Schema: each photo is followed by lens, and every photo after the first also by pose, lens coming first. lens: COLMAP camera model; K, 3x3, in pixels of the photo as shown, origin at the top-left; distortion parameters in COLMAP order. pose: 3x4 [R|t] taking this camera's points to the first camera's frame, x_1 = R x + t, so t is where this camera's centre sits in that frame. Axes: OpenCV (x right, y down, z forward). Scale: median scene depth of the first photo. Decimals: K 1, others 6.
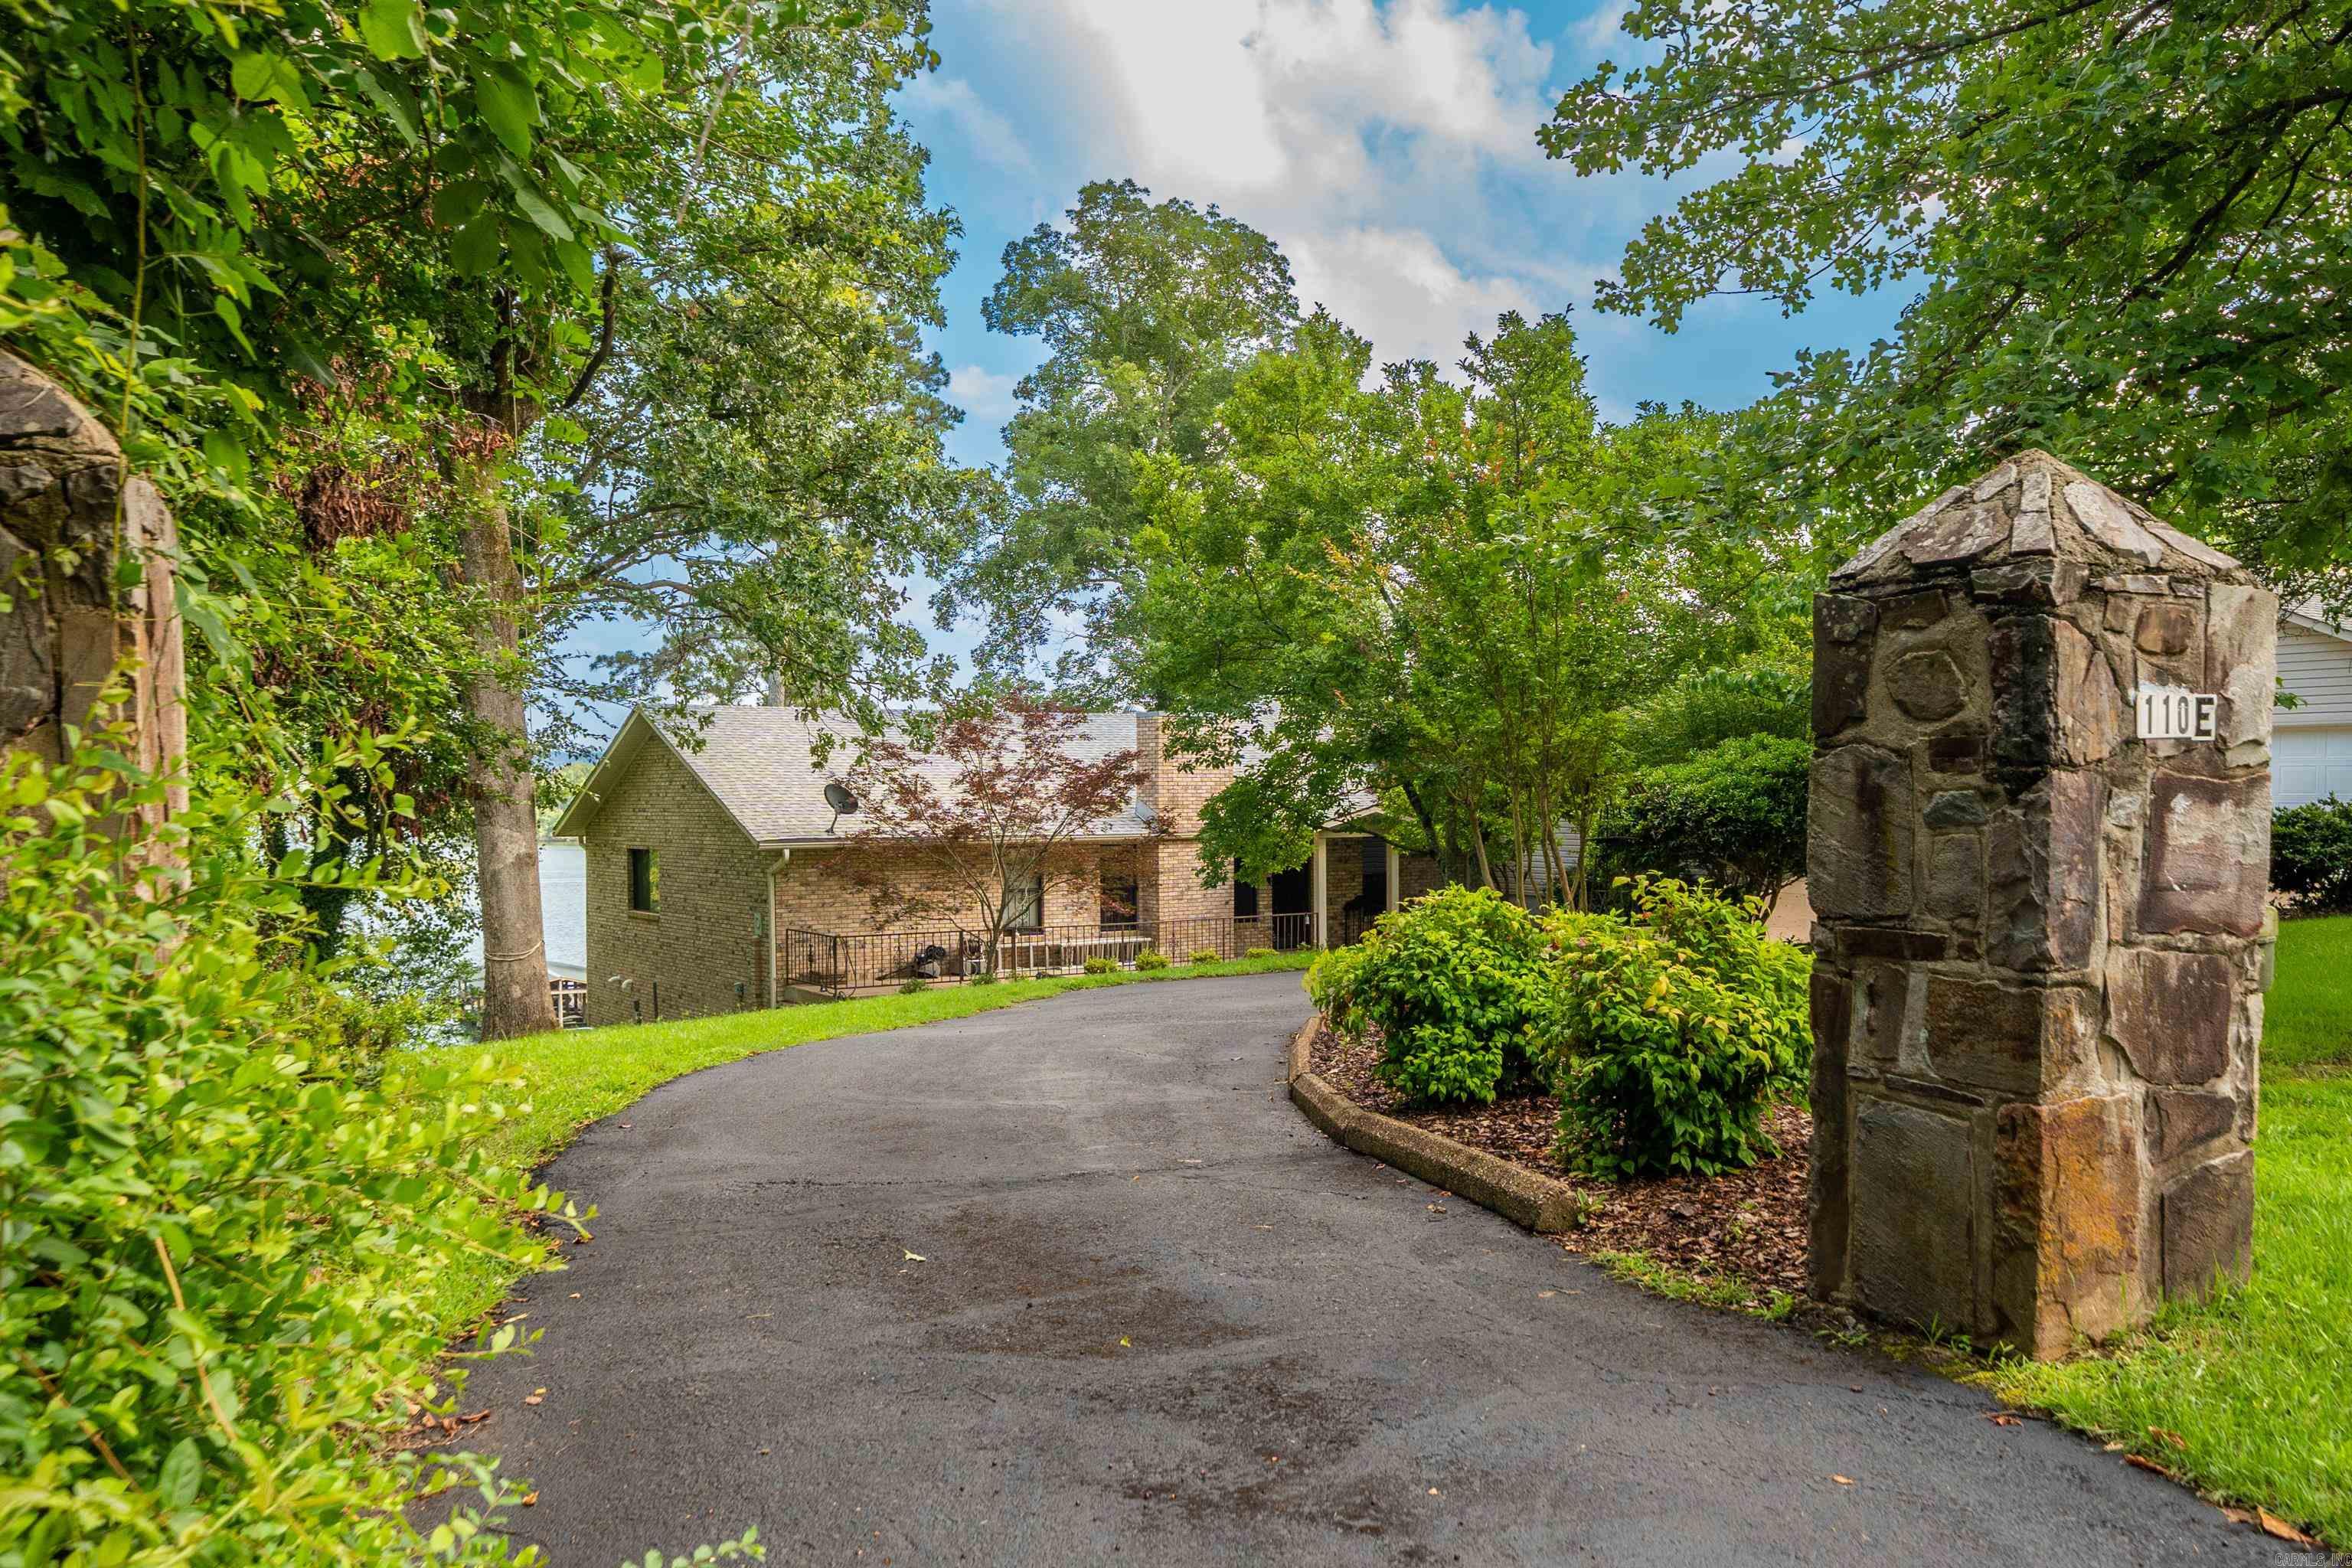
lens RADIAL K [[1886.4, 0, 1176.2], [0, 1886.4, 783.2], [0, 0, 1]] dist [-0.004973, -0.000232]
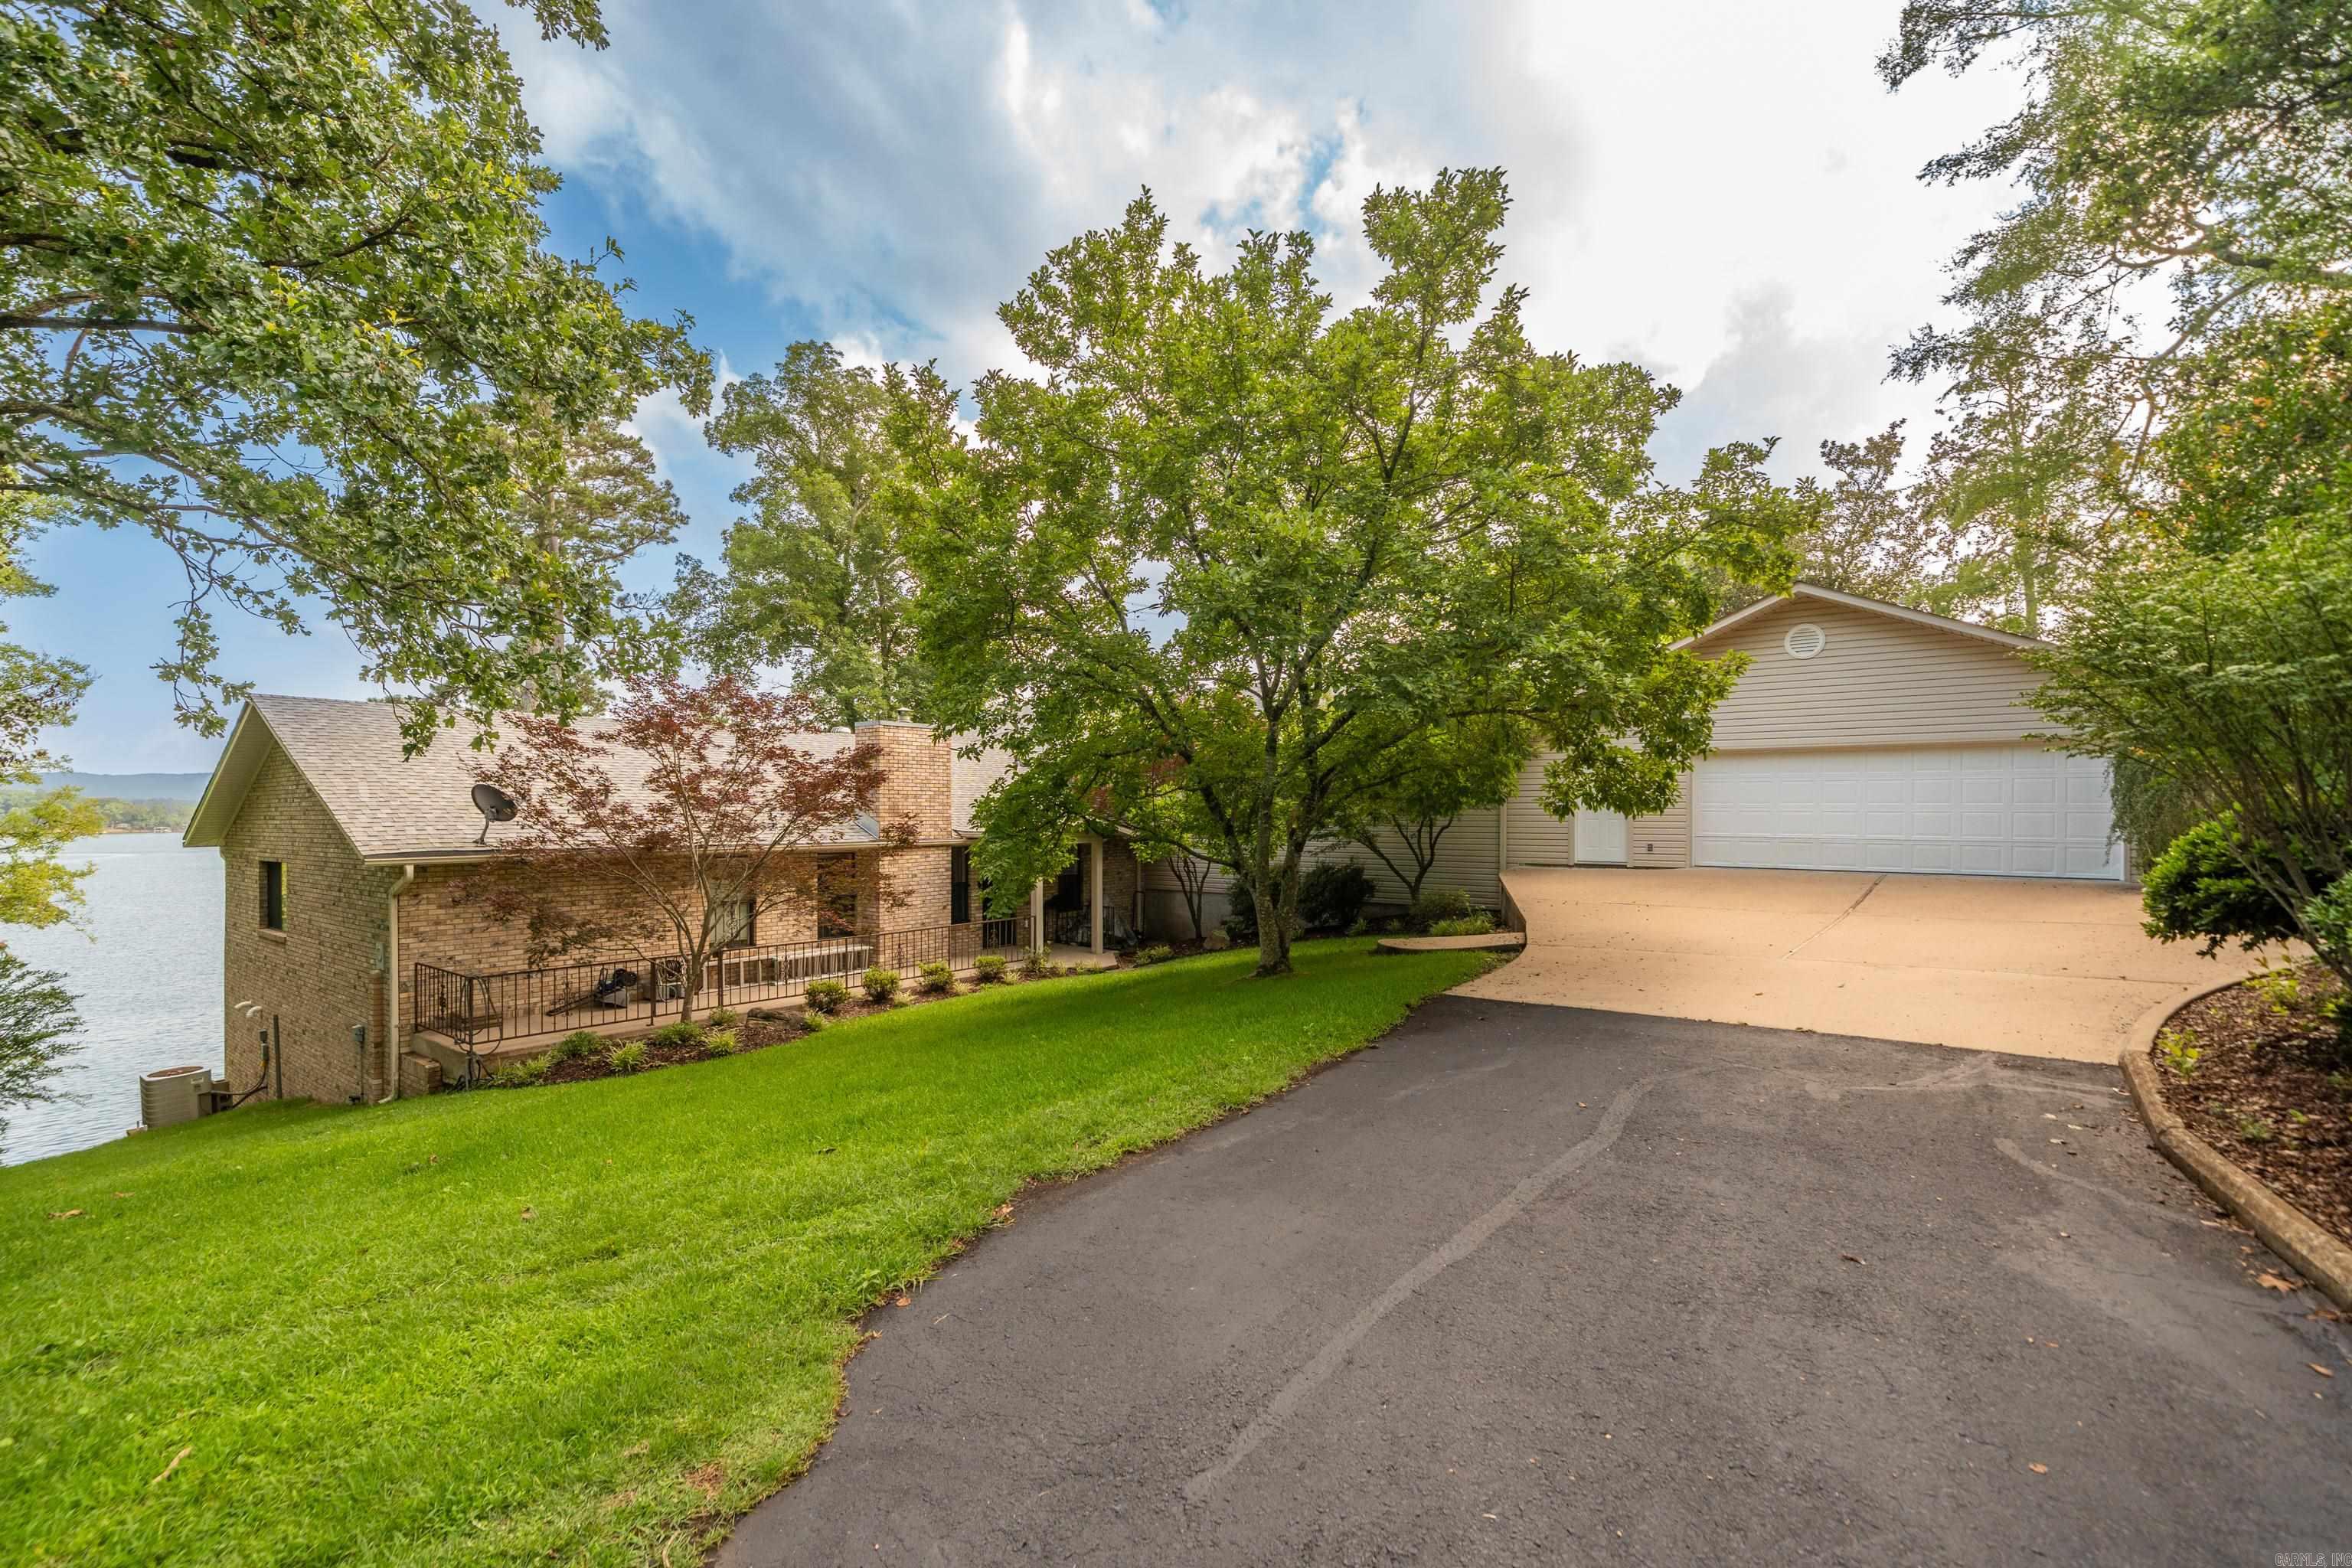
lens RADIAL K [[1038.3, 0, 1180.2], [0, 1038.3, 795.1], [0, 0, 1]] dist [0.000876, 0.000333]
pose [[0.948365, 0.008045, 0.317080, -0.036375], [-0.004323, 0.999913, -0.012441, 0.009178], [-0.317152, 0.010428, 0.948317, 0.465078]]
